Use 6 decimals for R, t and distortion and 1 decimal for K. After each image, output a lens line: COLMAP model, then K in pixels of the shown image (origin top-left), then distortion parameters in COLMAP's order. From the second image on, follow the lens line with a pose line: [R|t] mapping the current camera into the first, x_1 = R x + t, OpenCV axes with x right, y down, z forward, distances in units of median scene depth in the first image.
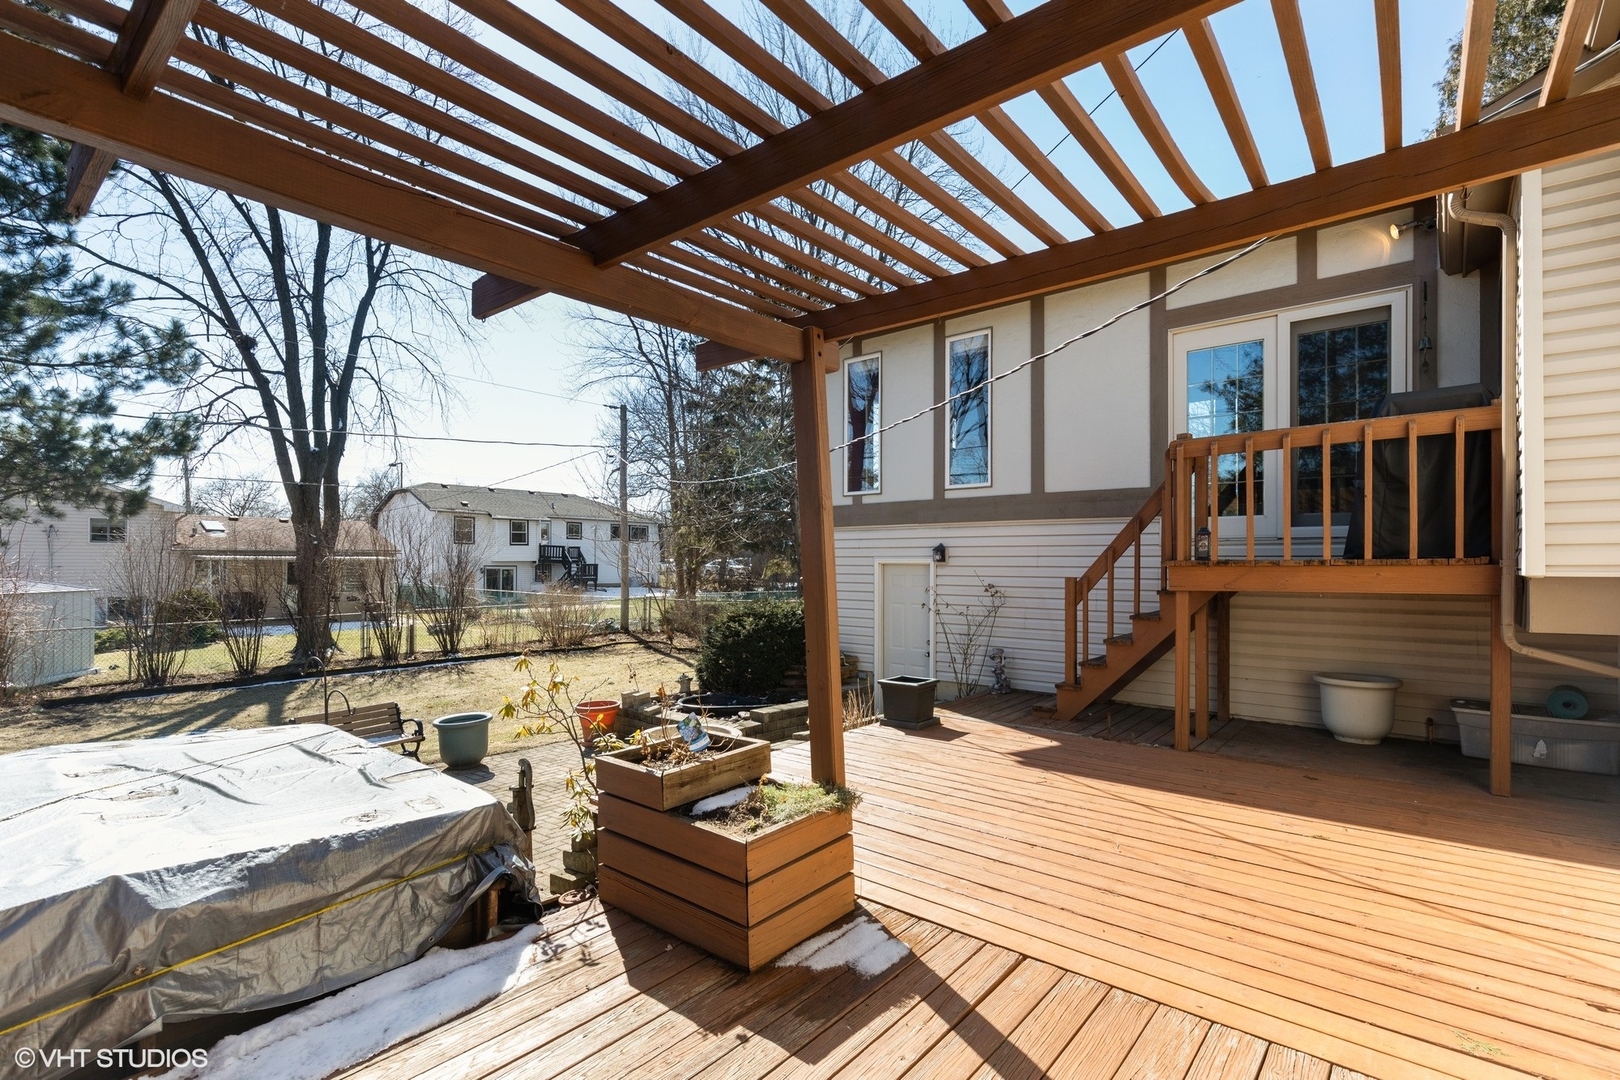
lens RADIAL K [[729.5, 0, 813.3], [0, 729.5, 555.7], [0, 0, 1]] dist [0.005473, 0.000586]
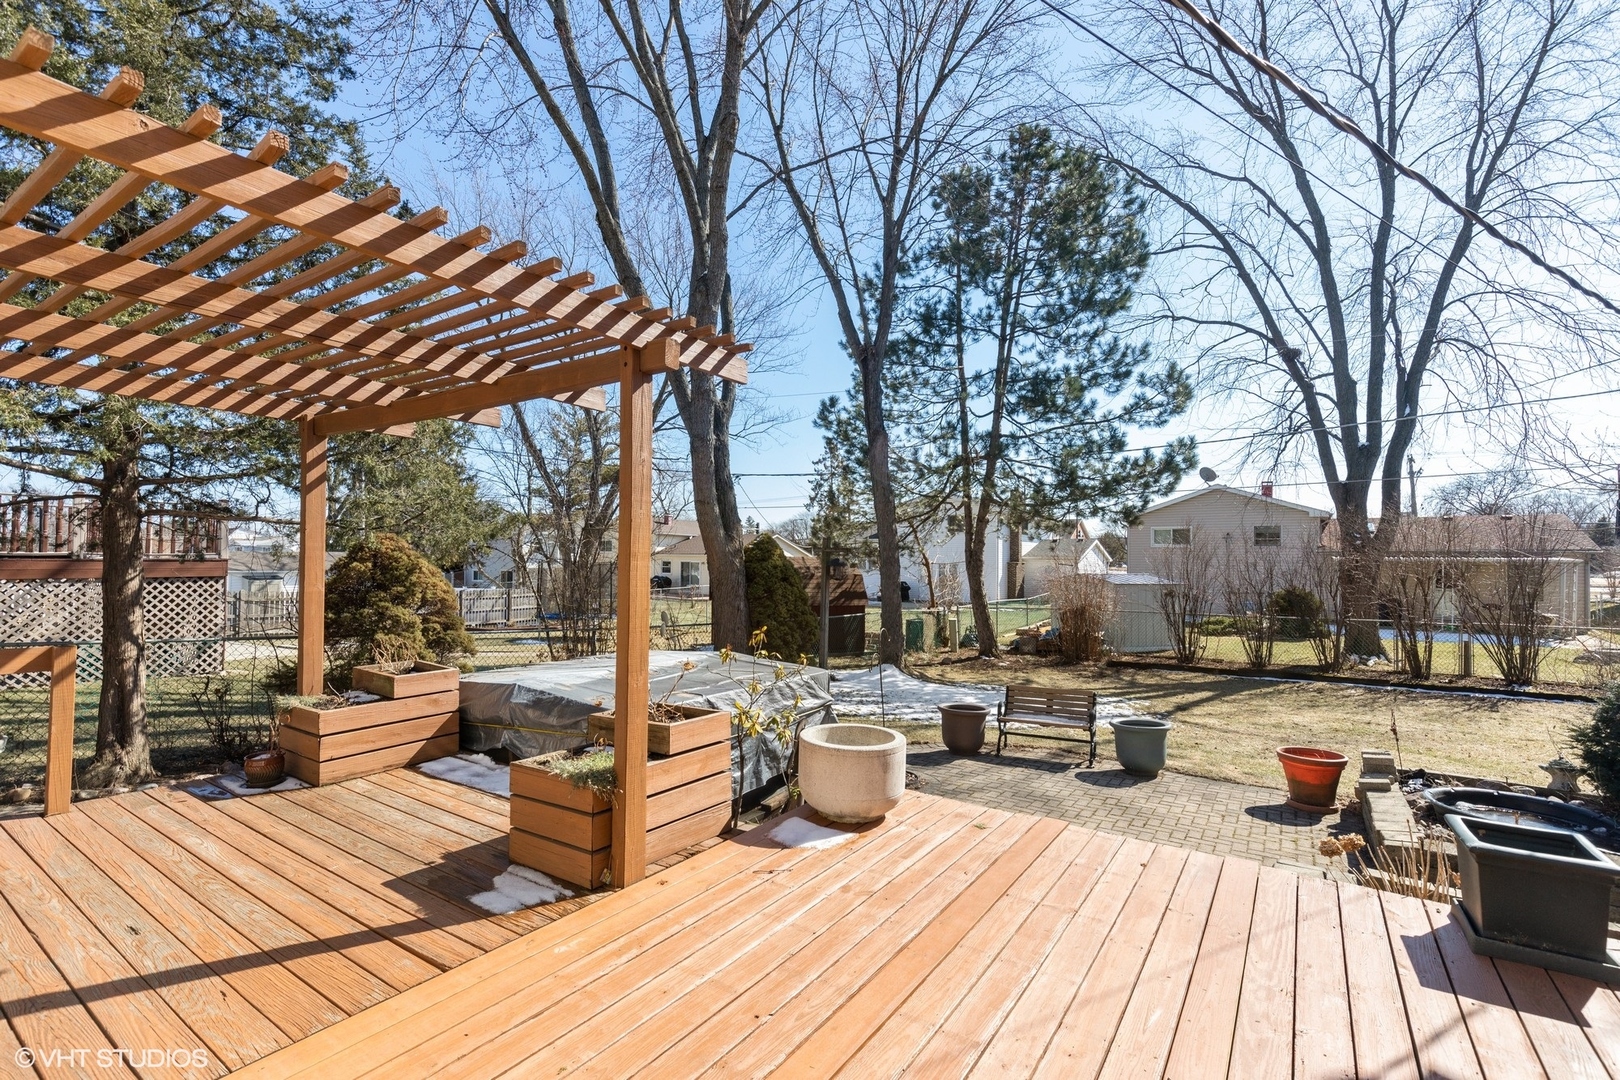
lens RADIAL K [[729.5, 0, 813.9], [0, 729.5, 544.9], [0, 0, 1]] dist [0.005473, 0.000586]
pose [[0.114562, -0.020541, -0.993204, 0.561926], [0.003951, 0.999788, -0.020221, 0.005521], [0.993408, -0.001607, 0.114618, 0.588402]]
